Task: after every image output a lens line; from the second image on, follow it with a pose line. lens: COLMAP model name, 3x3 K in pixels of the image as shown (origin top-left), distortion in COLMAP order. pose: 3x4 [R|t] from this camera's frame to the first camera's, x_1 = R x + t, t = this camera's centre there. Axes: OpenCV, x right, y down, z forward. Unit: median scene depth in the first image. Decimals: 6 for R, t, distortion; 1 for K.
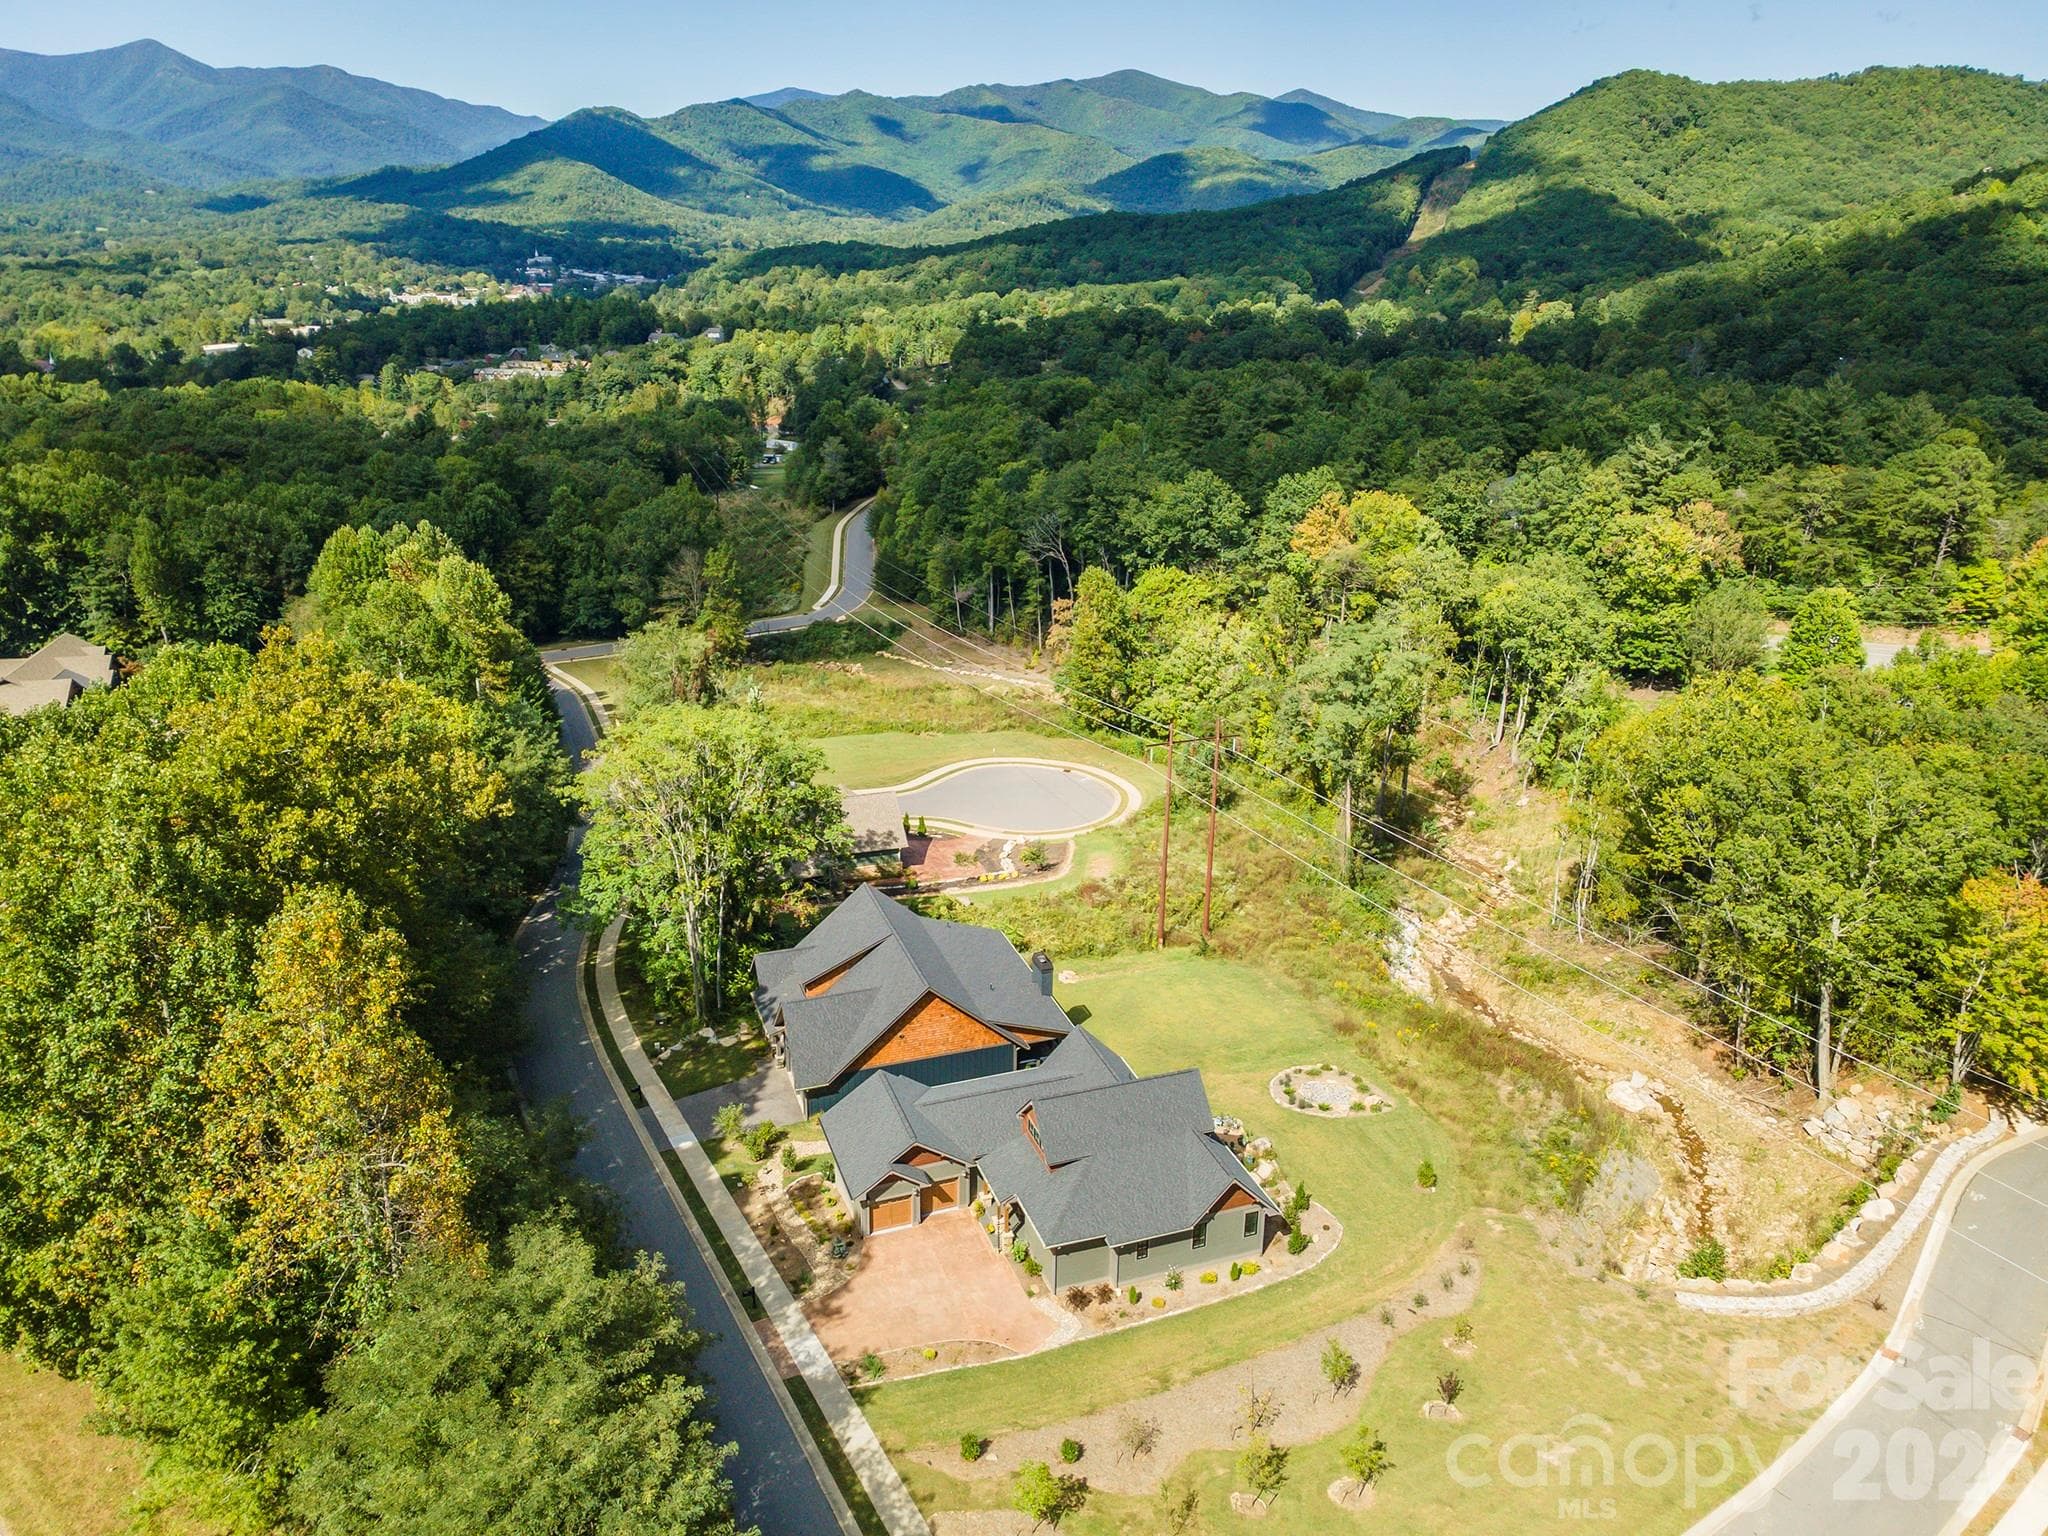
lens RADIAL K [[1475.2, 0, 1016.9], [0, 1475.2, 800.3], [0, 0, 1]] dist [0.068344, -0.037157]
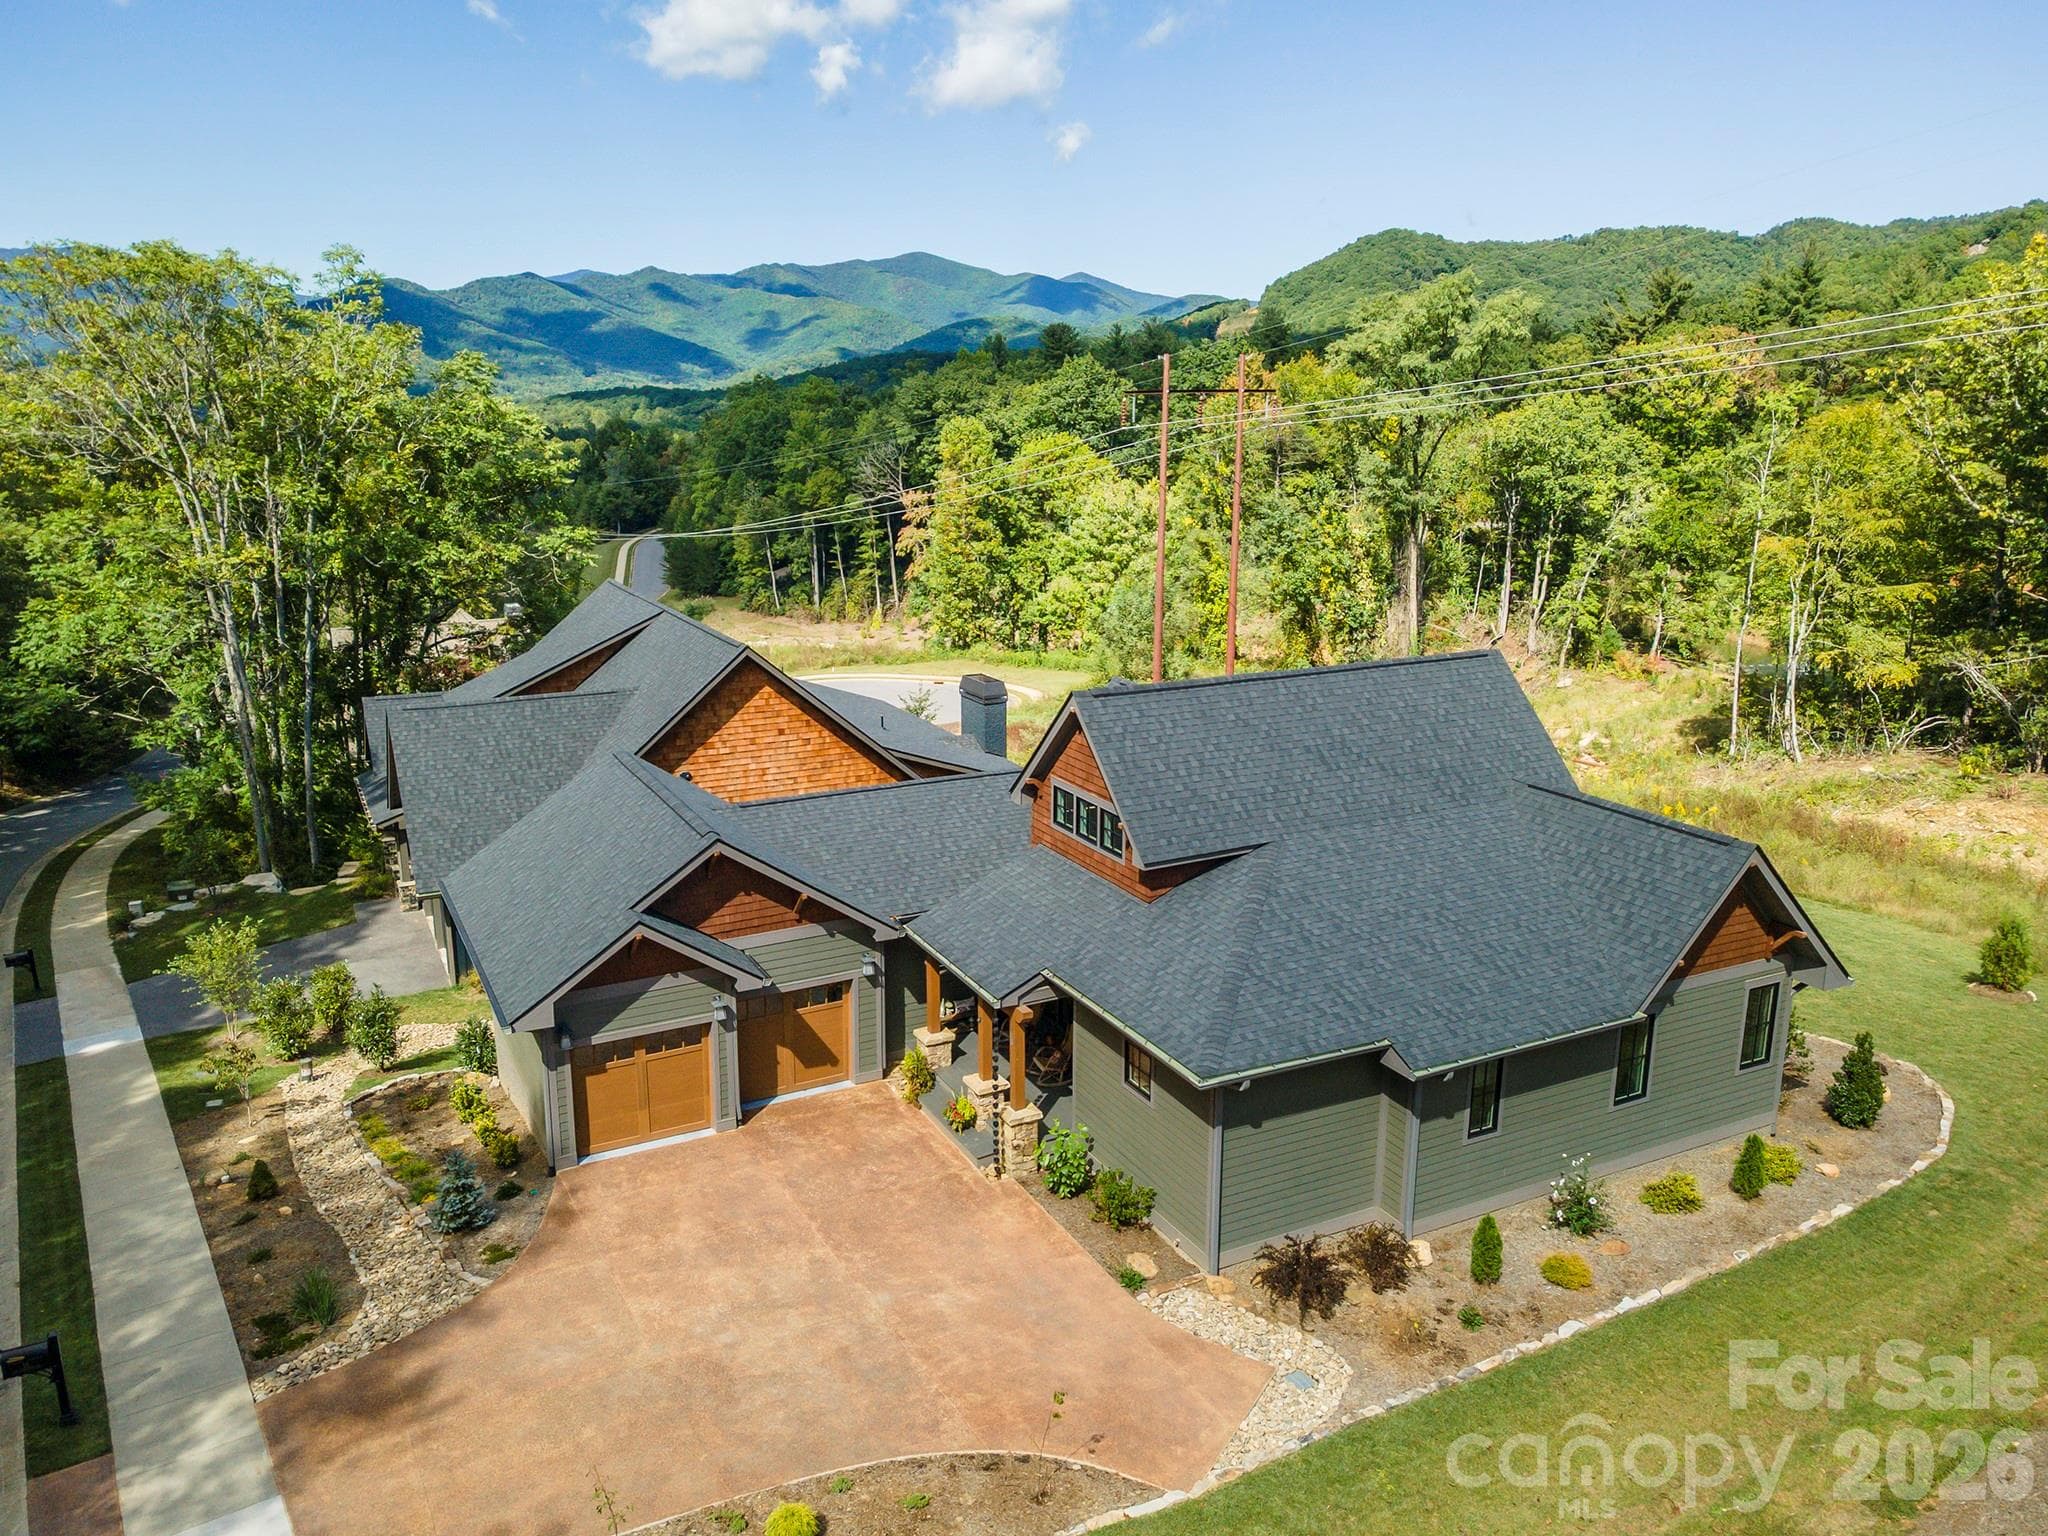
lens RADIAL K [[1487.5, 0, 1015.9], [0, 1487.5, 762.9], [0, 0, 1]] dist [0.048669, 0.007189]
pose [[0.991513, -0.039801, 0.123762, -0.031550], [0.055954, 0.989946, -0.129911, 0.187423], [-0.117347, 0.135733, 0.983771, 0.489087]]
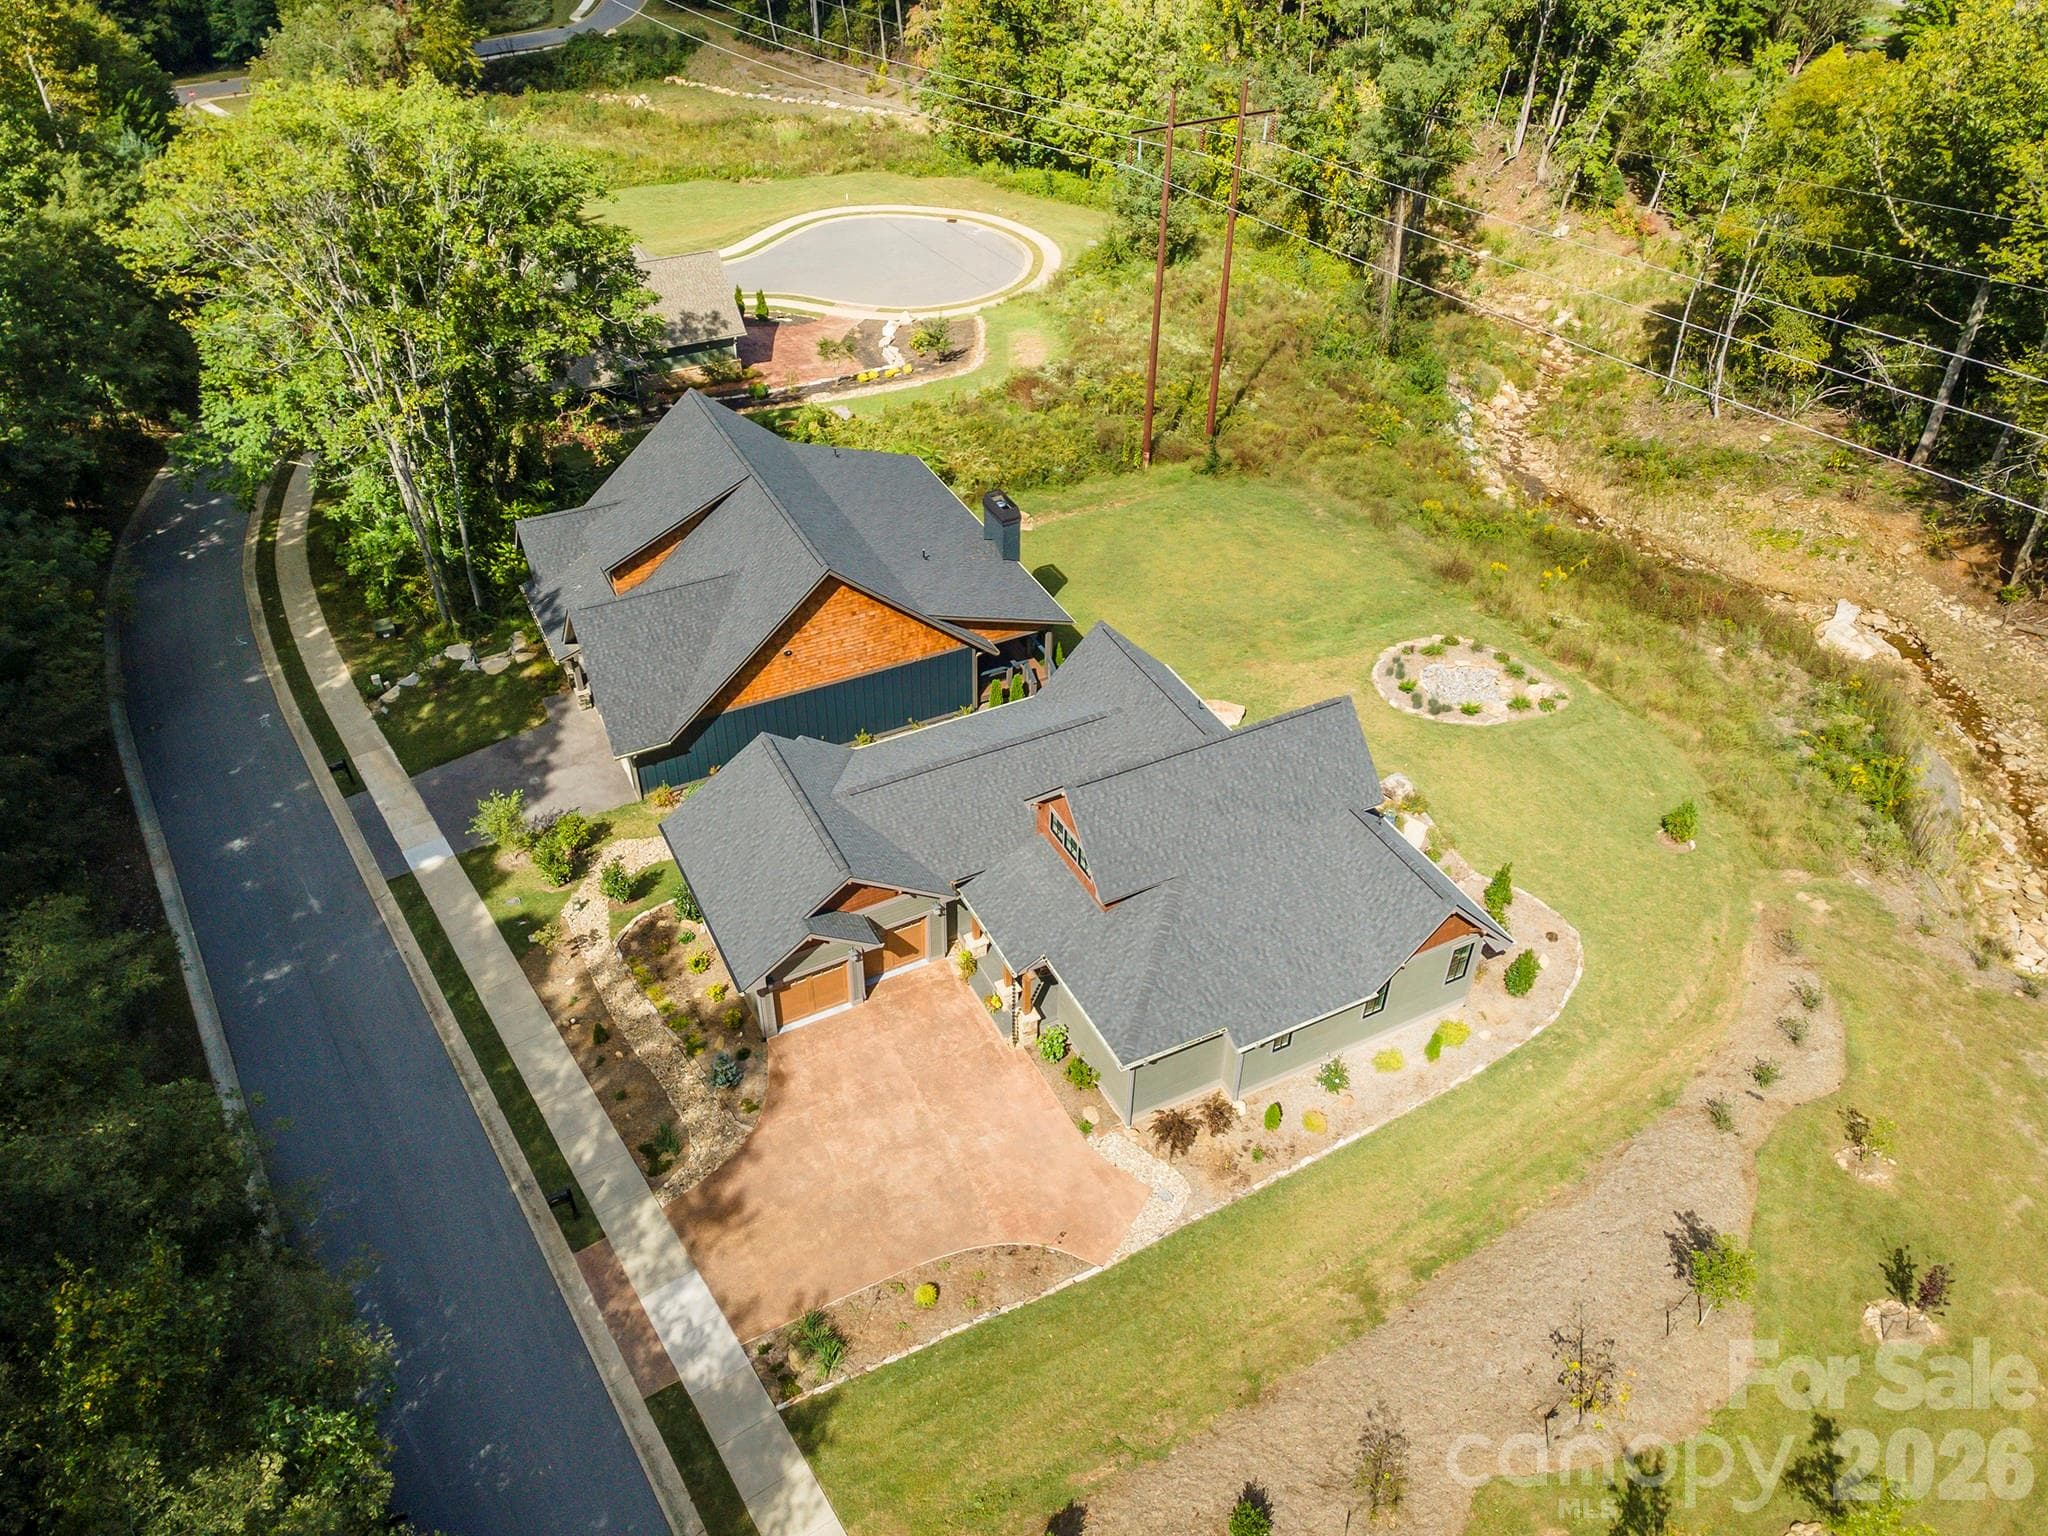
lens RADIAL K [[1487.5, 0, 1015.9], [0, 1487.5, 762.9], [0, 0, 1]] dist [0.048669, 0.007189]
pose [[0.992556, -0.079067, 0.092629, -0.039737], [0.047997, 0.952998, 0.299152, 0.025290], [-0.111929, -0.292479, 0.949699, 0.359744]]
